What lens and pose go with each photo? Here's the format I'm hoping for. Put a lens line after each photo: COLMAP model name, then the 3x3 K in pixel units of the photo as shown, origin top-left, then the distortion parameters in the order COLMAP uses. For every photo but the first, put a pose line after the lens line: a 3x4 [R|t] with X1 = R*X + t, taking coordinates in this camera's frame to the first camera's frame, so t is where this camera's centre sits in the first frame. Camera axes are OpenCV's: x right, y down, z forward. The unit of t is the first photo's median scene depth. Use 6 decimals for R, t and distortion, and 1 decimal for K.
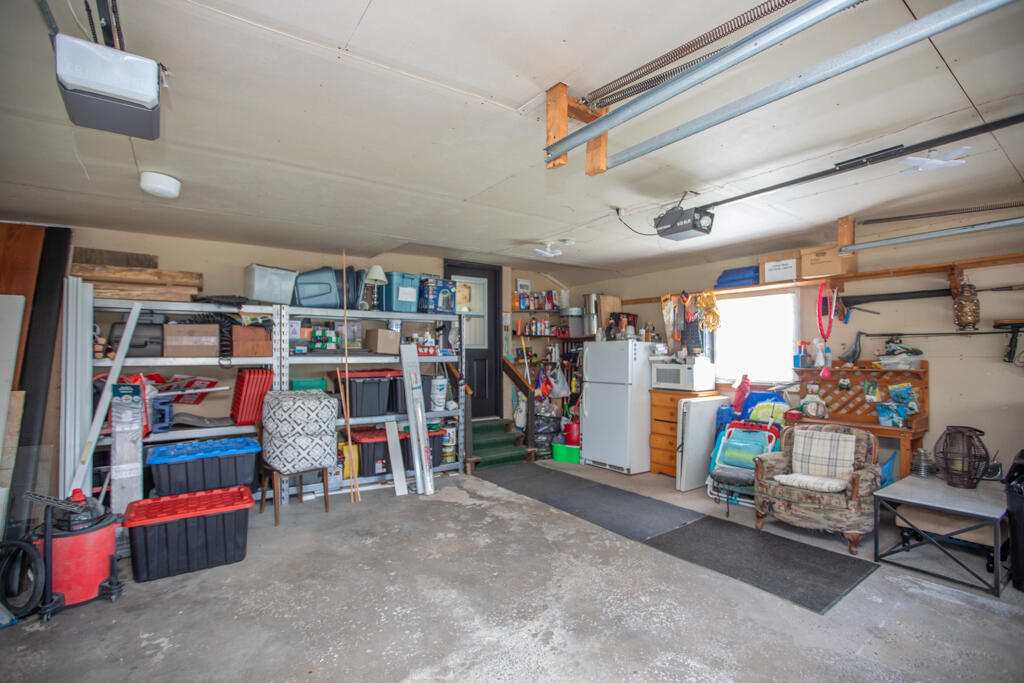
lens RADIAL K [[482.2, 0, 514.2], [0, 482.2, 347.2], [0, 0, 1]] dist [-0.034566, 0.010920]
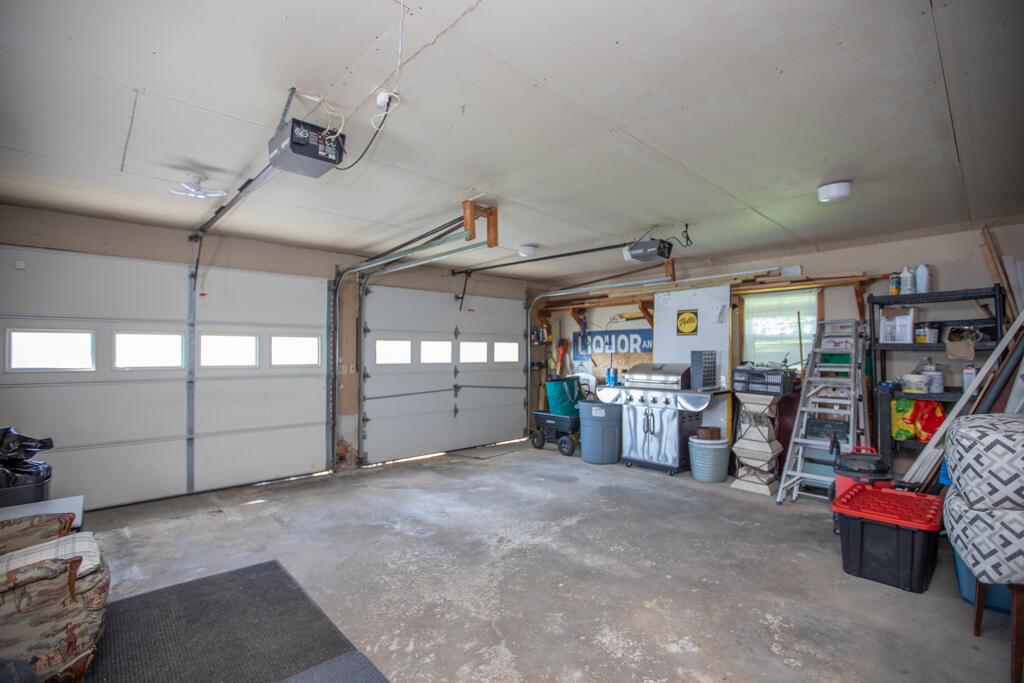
lens RADIAL K [[482.2, 0, 511.8], [0, 482.2, 346.1], [0, 0, 1]] dist [-0.034566, 0.010920]
pose [[-0.993049, 0.004722, -0.117604, 0.186807], [0.007991, 0.999594, -0.027341, 0.055240], [0.117427, -0.028091, -0.992684, 2.251318]]
